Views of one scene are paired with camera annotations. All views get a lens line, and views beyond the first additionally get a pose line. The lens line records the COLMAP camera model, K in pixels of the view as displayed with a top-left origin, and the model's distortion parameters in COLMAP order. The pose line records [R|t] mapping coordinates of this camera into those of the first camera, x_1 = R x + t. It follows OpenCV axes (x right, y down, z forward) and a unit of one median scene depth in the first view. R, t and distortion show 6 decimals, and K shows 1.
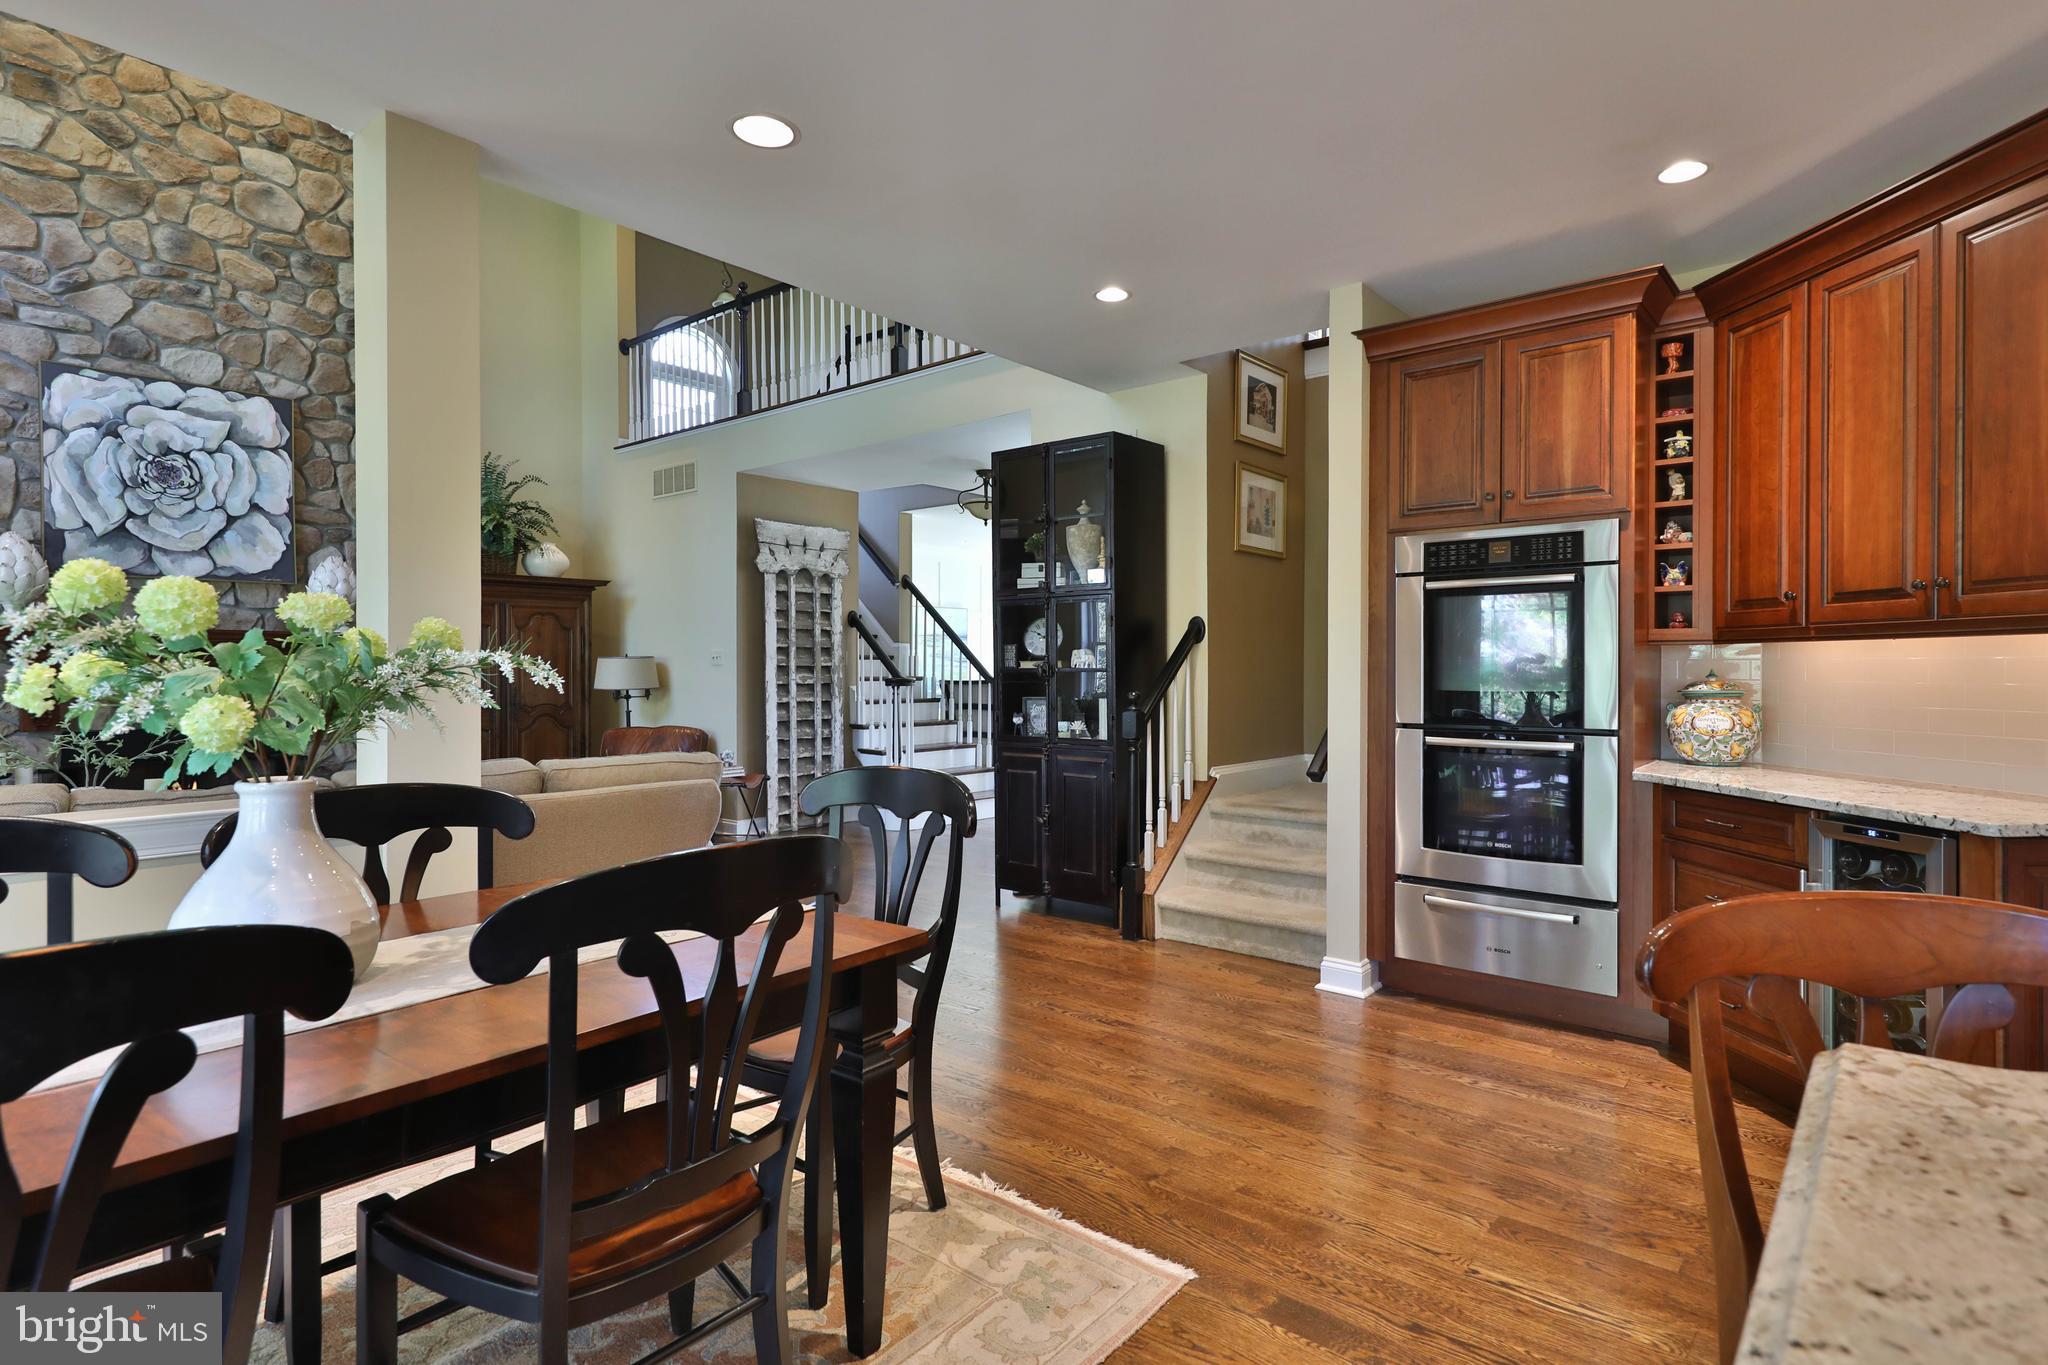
lens RADIAL K [[1018.7, 0, 1008.6], [0, 1018.7, 689.7], [0, 0, 1]] dist [0.013319, -0.008948]
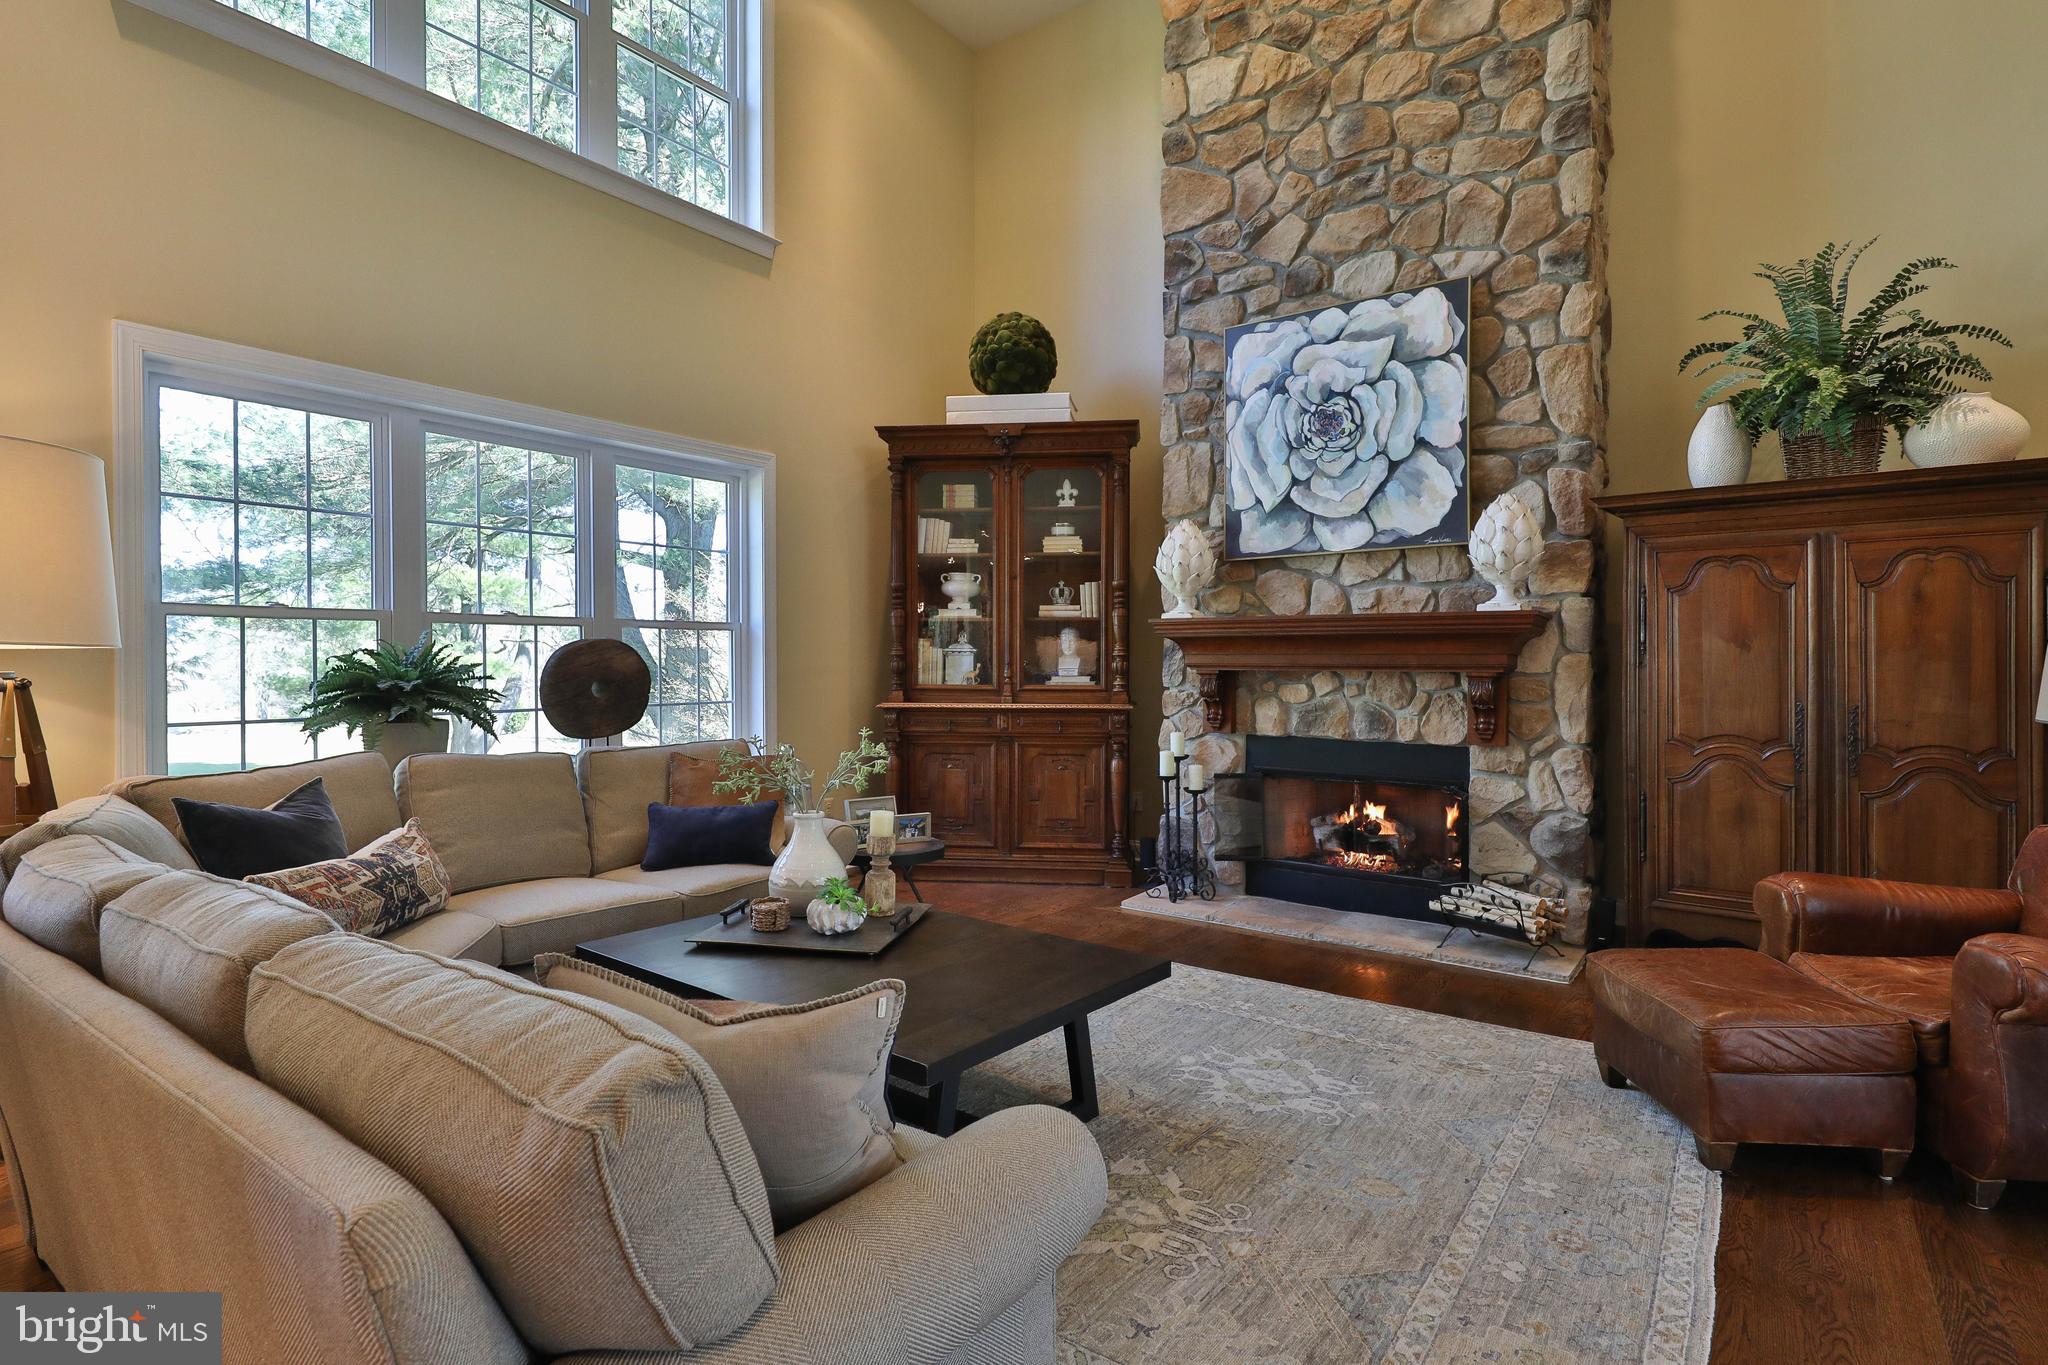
lens RADIAL K [[1018.7, 0, 1058.8], [0, 1018.7, 670.1], [0, 0, 1]] dist [0.013319, -0.008948]
pose [[0.102706, 0.011156, -0.994649, -0.044033], [-0.021311, 0.999732, 0.009012, -0.019448], [0.994483, 0.020272, 0.102916, 0.685413]]
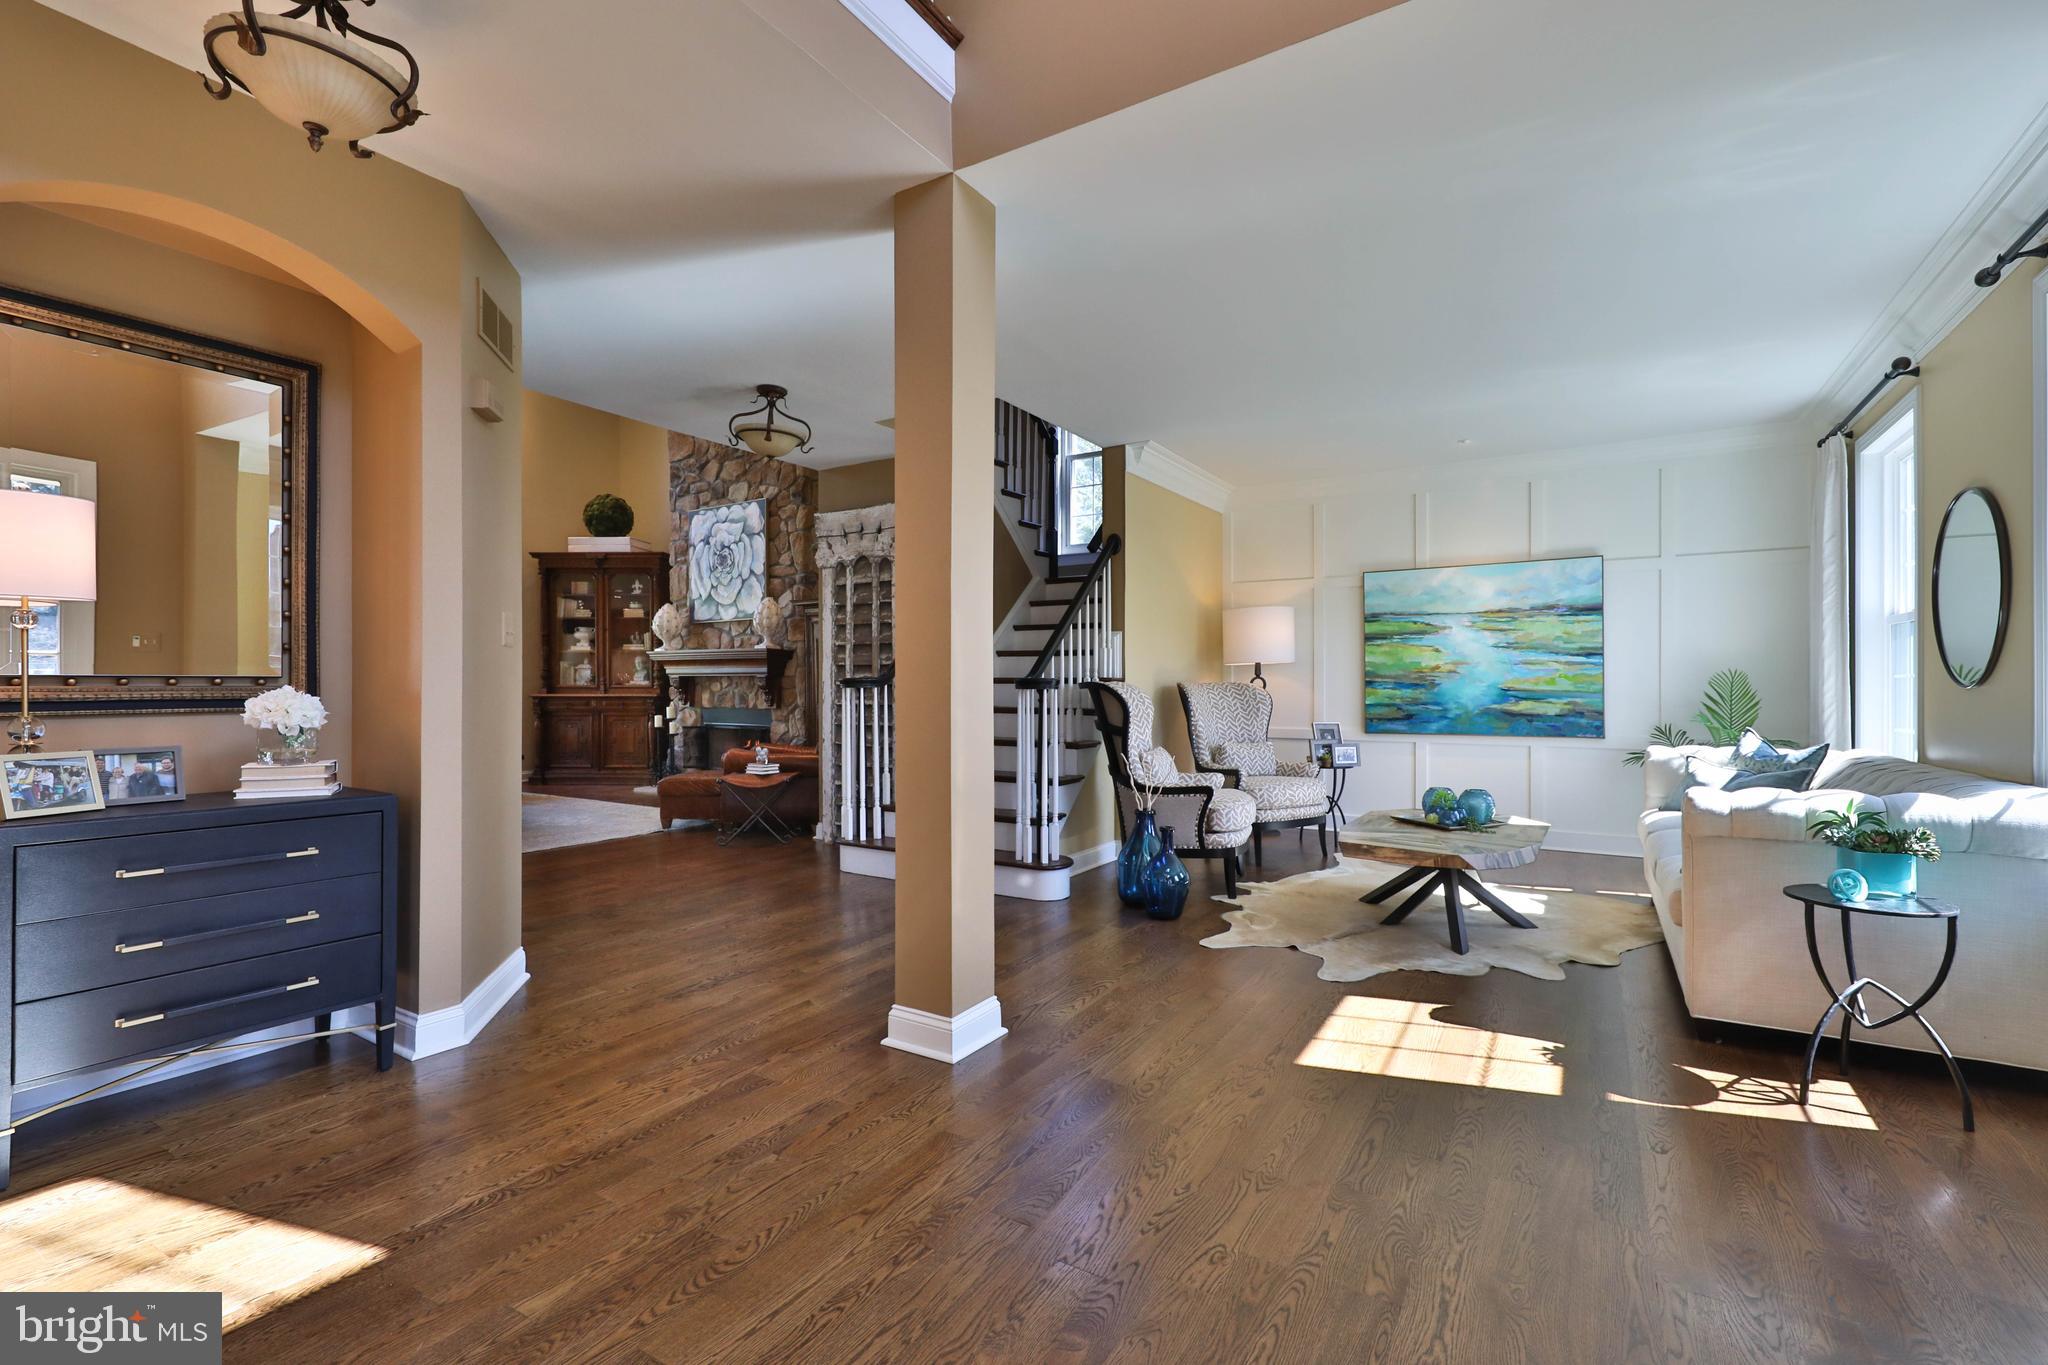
lens RADIAL K [[898.8, 0, 1061.5], [0, 898.8, 690.6], [0, 0, 1]] dist [-0.002135, -0.000017]
pose [[0.171228, 0.006954, -0.985207, 0.734913], [-0.021638, 0.999760, 0.003296, -0.009288], [0.984994, 0.020753, 0.171338, 1.258766]]
